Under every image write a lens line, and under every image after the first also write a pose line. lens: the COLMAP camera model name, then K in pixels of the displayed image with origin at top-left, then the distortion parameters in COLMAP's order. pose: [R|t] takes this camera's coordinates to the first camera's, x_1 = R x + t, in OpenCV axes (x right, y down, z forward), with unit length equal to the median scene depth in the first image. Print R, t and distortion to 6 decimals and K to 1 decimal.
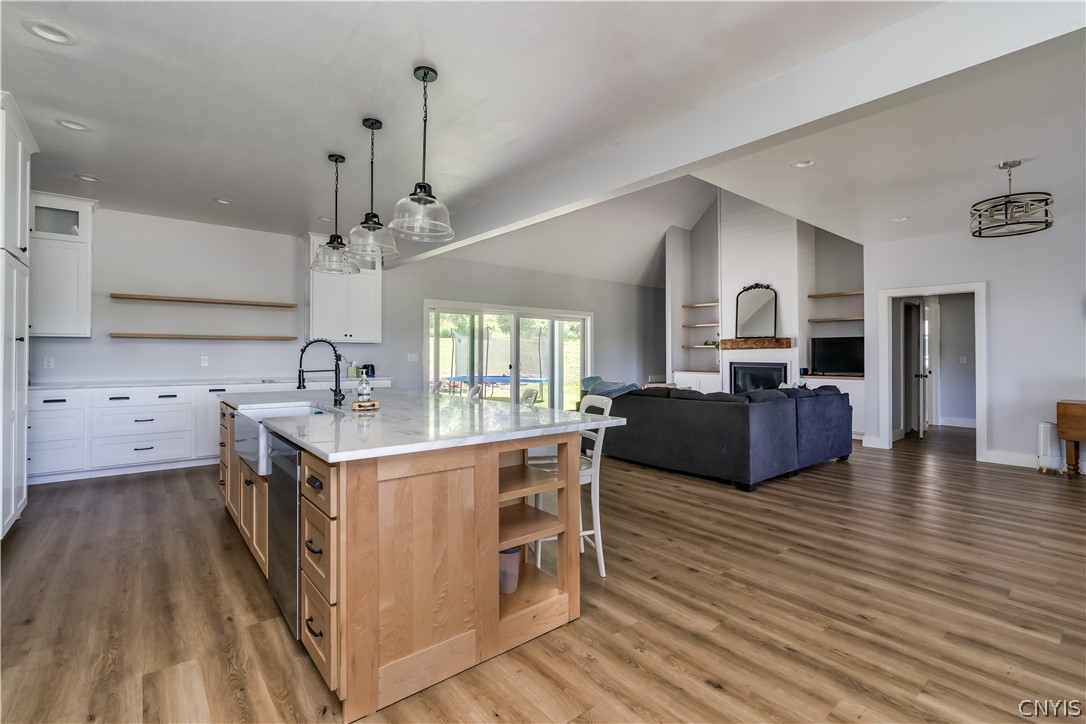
lens RADIAL K [[490.6, 0, 542.8], [0, 490.6, 358.2], [0, 0, 1]] dist [-0.003308, 0.000015]
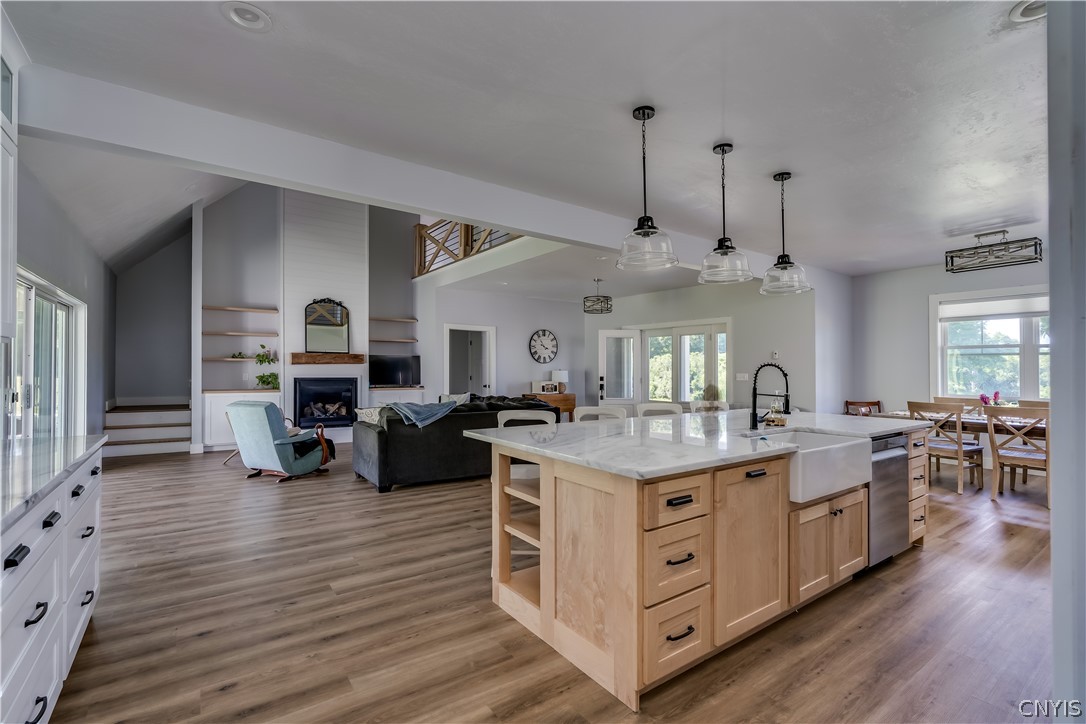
lens RADIAL K [[490.6, 0, 543.0], [0, 490.6, 362.5], [0, 0, 1]] dist [-0.003308, 0.000015]
pose [[0.064188, 0.011206, 0.997875, -0.555925], [0.000516, 0.999936, -0.011262, -0.010651], [-0.997938, 0.001238, 0.064178, 0.522671]]
